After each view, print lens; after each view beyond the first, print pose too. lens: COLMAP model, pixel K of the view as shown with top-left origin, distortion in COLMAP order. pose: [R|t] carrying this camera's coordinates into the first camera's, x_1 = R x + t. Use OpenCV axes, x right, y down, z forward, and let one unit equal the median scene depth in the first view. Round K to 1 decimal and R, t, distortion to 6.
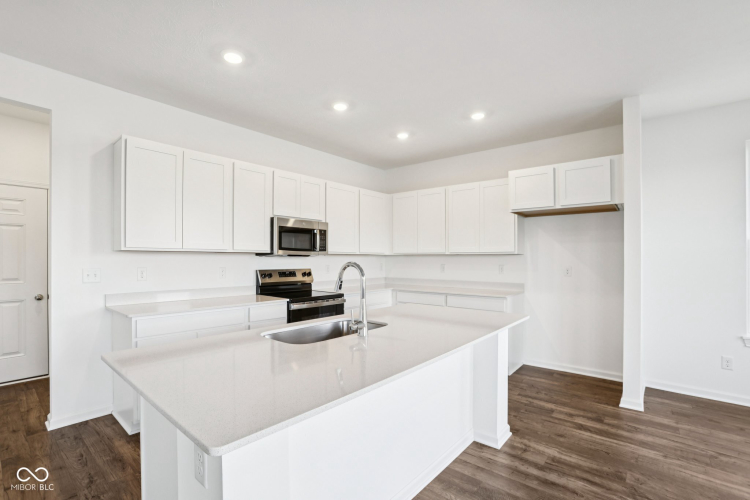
lens RADIAL K [[343.9, 0, 371.9], [0, 343.9, 251.1], [0, 0, 1]] dist [-0.071061, 0.030289]
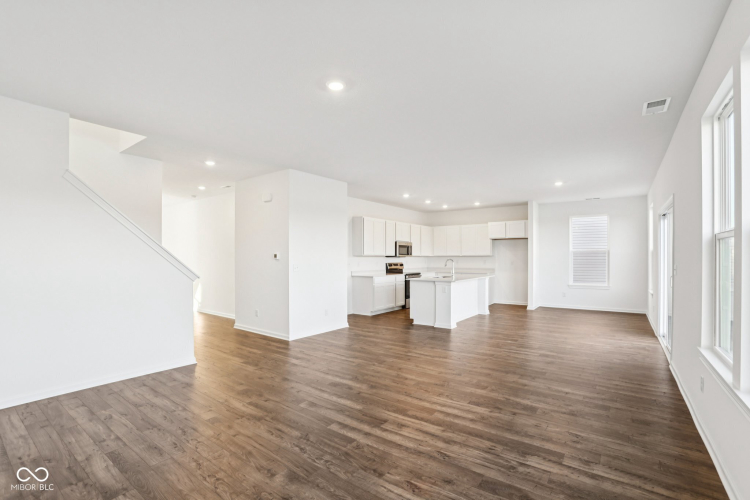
lens RADIAL K [[344.3, 0, 370.0], [0, 344.3, 257.9], [0, 0, 1]] dist [-0.078676, 0.037781]
pose [[0.998294, -0.004582, 0.058213, -0.618504], [0.003399, 0.999786, 0.020400, -0.031369], [-0.058294, -0.020167, 0.998096, -1.470032]]
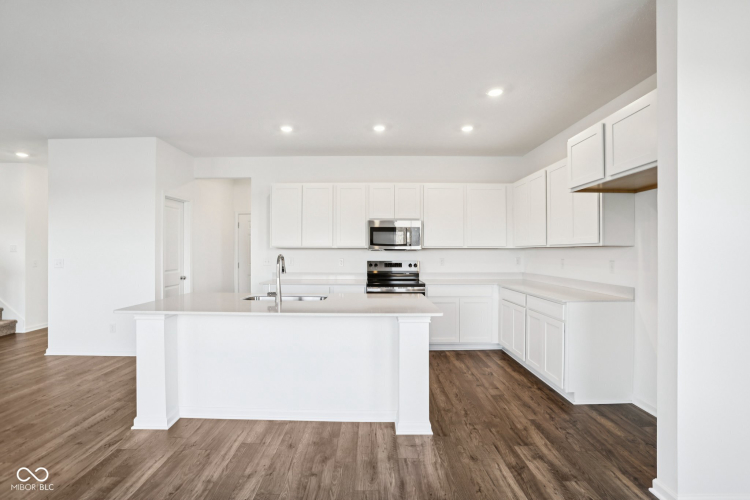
lens RADIAL K [[343.9, 0, 371.9], [0, 343.9, 251.1], [0, 0, 1]] dist [-0.071061, 0.030289]
pose [[0.641525, -0.003115, -0.767096, 0.716389], [0.016783, 0.999809, 0.009975, 0.004542], [0.766918, -0.019273, 0.641455, 0.172231]]
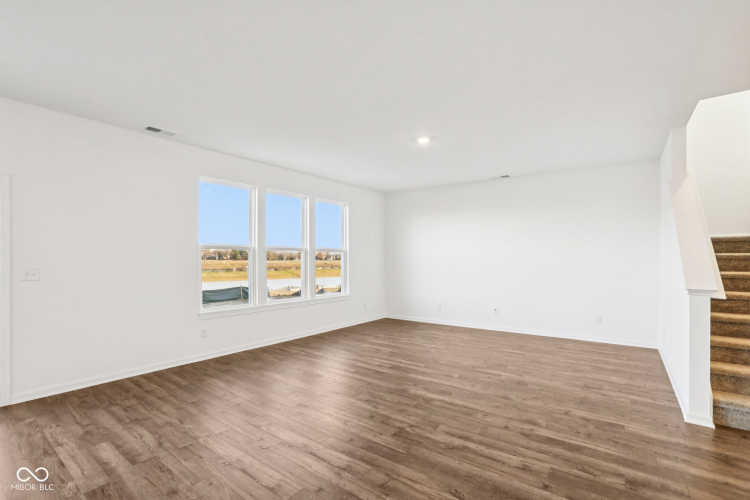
lens RADIAL K [[344.3, 0, 370.0], [0, 344.3, 257.9], [0, 0, 1]] dist [-0.078676, 0.037781]
pose [[-0.998078, -0.001098, -0.061965, -0.404288], [0.000227, 0.999772, -0.021370, 0.006232], [0.061975, -0.021343, -0.997849, 0.418976]]
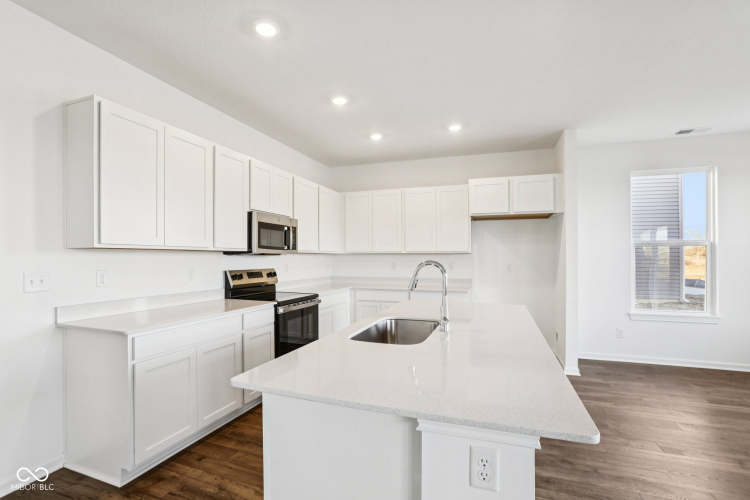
lens RADIAL K [[343.9, 0, 371.9], [0, 343.9, 251.1], [0, 0, 1]] dist [-0.071061, 0.030289]
pose [[0.937347, 0.004015, 0.348373, -0.300184], [-0.005385, 0.999981, 0.002966, 0.000210], [-0.348355, -0.004657, 0.937351, 0.051679]]
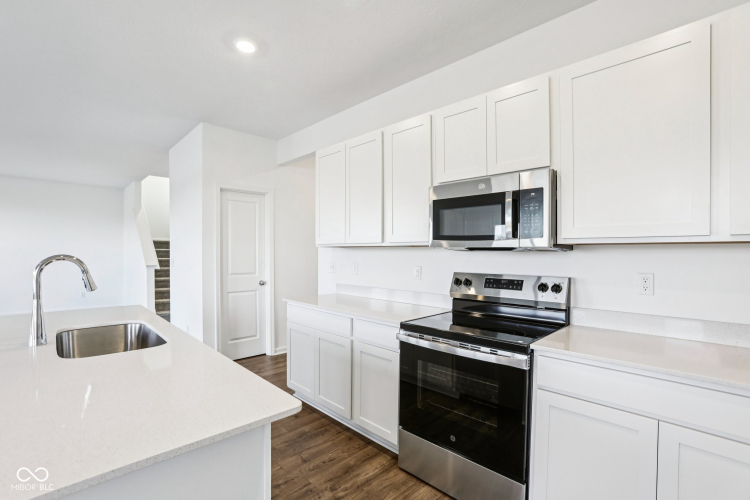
lens RADIAL K [[344.3, 0, 370.0], [0, 344.3, 257.9], [0, 0, 1]] dist [-0.078676, 0.037781]
pose [[-0.090475, 0.009752, -0.995851, 0.335049], [0.012457, 0.999885, 0.008660, 0.021397], [0.995821, -0.011622, -0.090586, 0.932556]]
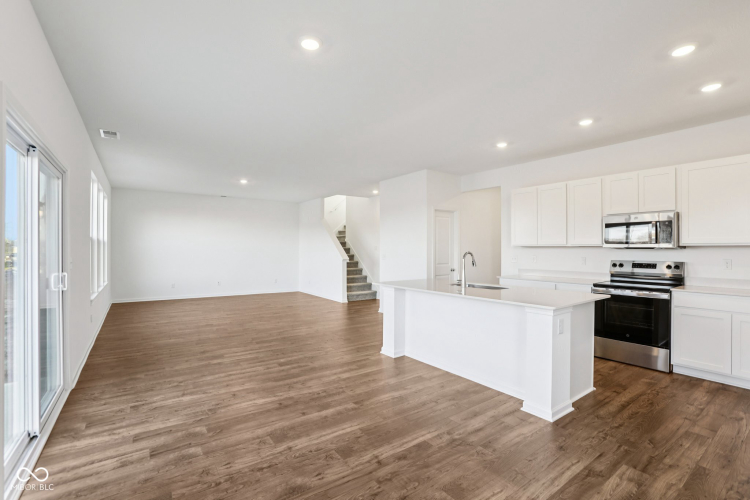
lens RADIAL K [[343.9, 0, 371.9], [0, 343.9, 251.1], [0, 0, 1]] dist [-0.071061, 0.030289]
pose [[-0.251401, -0.001139, -0.967882, 1.048378], [0.014858, 0.999877, -0.005036, 0.016387], [0.967769, -0.015647, -0.251353, 0.499224]]
